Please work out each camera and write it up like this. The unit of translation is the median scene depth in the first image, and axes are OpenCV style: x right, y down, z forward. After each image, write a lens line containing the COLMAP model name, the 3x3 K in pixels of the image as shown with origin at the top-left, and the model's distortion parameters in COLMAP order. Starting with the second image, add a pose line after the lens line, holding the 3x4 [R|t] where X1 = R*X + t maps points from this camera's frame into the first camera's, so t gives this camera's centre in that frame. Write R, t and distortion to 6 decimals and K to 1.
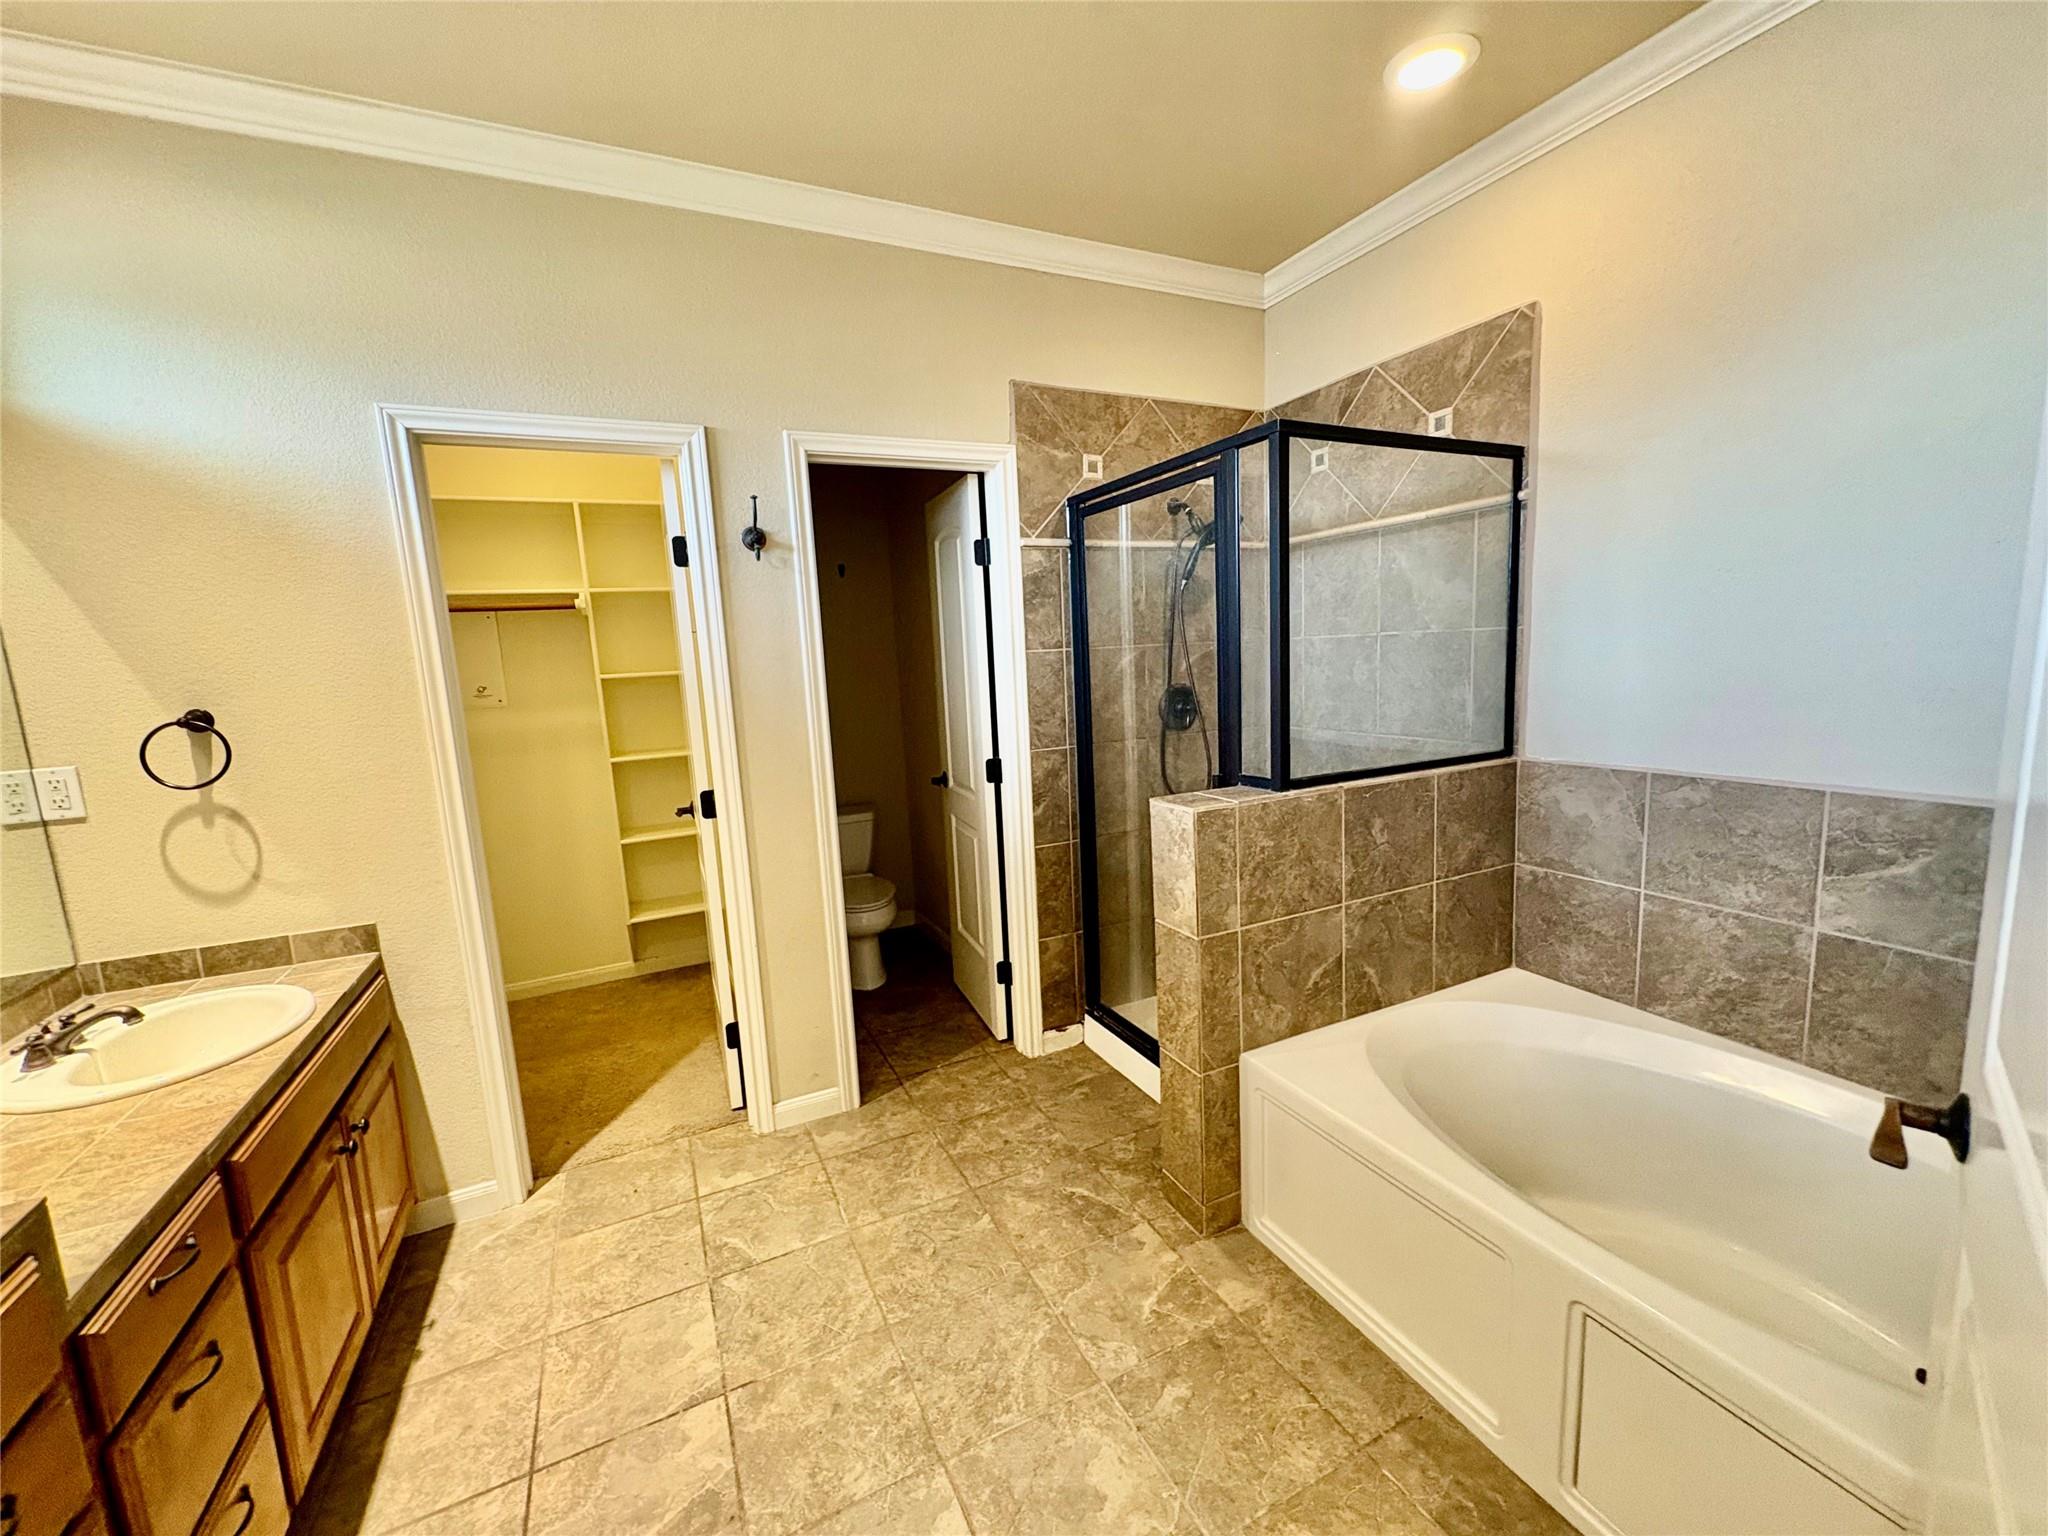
lens RADIAL K [[820.6, 0, 1023.8], [0, 820.6, 768.0], [0, 0, 1]] dist [0.000229, 0.000018]
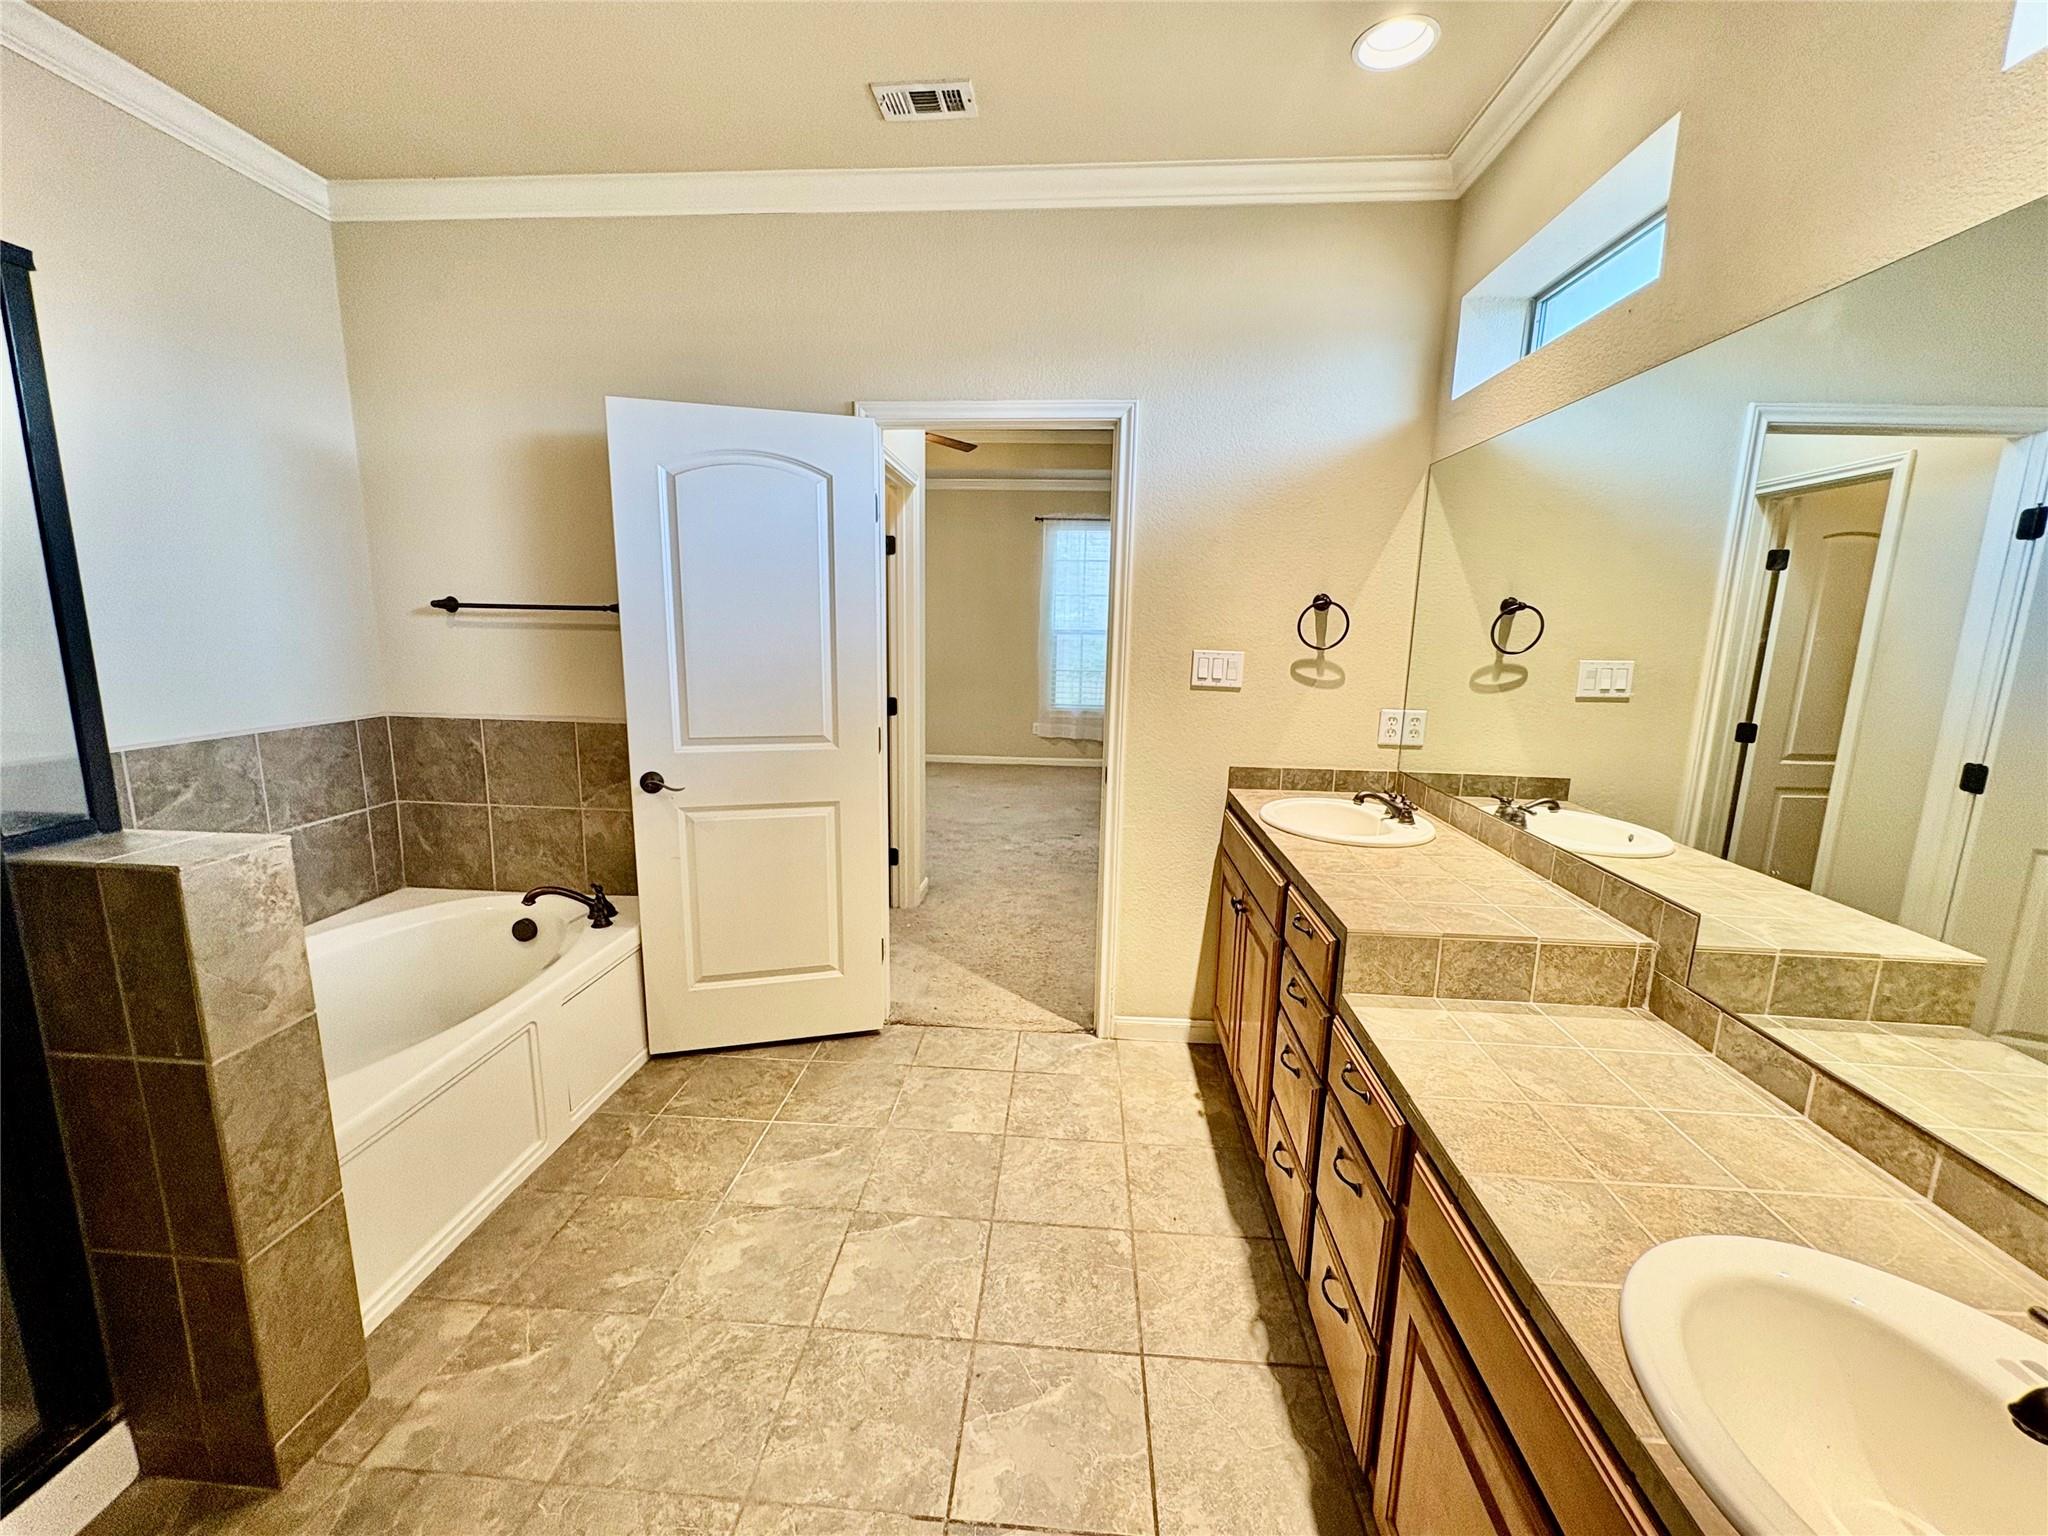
lens RADIAL K [[820.6, 0, 1023.5], [0, 820.6, 767.7], [0, 0, 1]] dist [0.000229, 0.000018]
pose [[-0.866863, -0.056535, 0.495331, -0.645982], [0.093800, 0.957310, 0.273420, -0.132296], [-0.489643, 0.283480, -0.824554, 1.166351]]
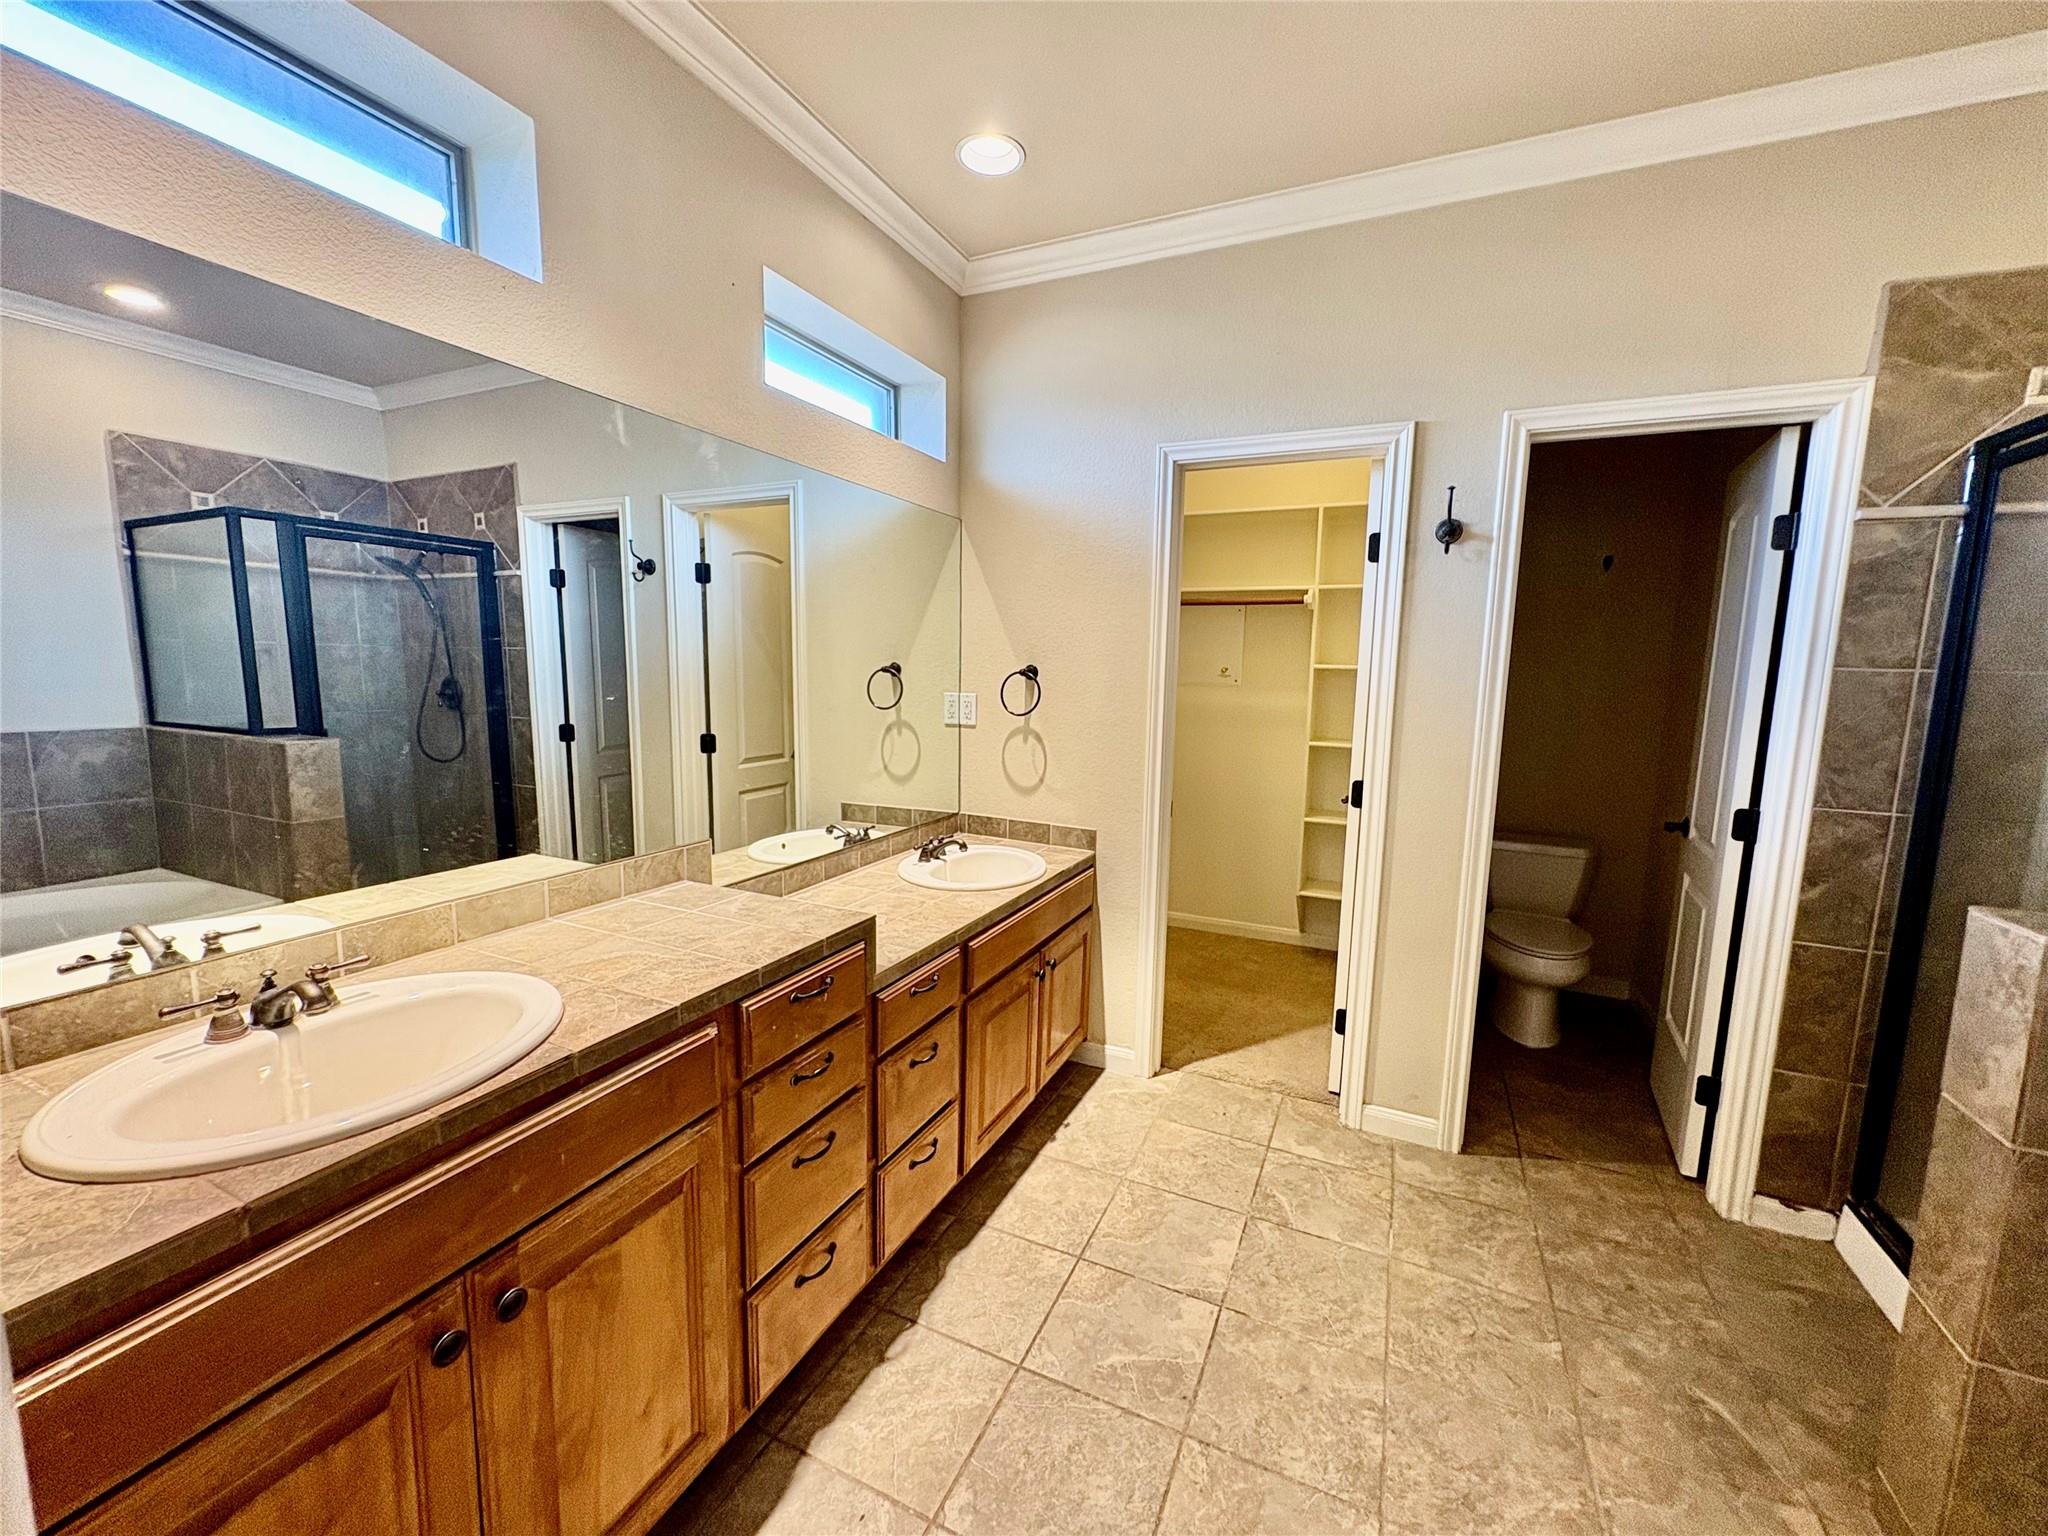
lens RADIAL K [[820.6, 0, 1021.3], [0, 820.6, 767.2], [0, 0, 1]] dist [0.000229, 0.000018]
pose [[0.626998, 0.162148, -0.761959, 0.160081], [-0.162647, 0.983790, 0.075516, 0.002923], [0.761853, 0.076582, 0.643207, 0.019252]]
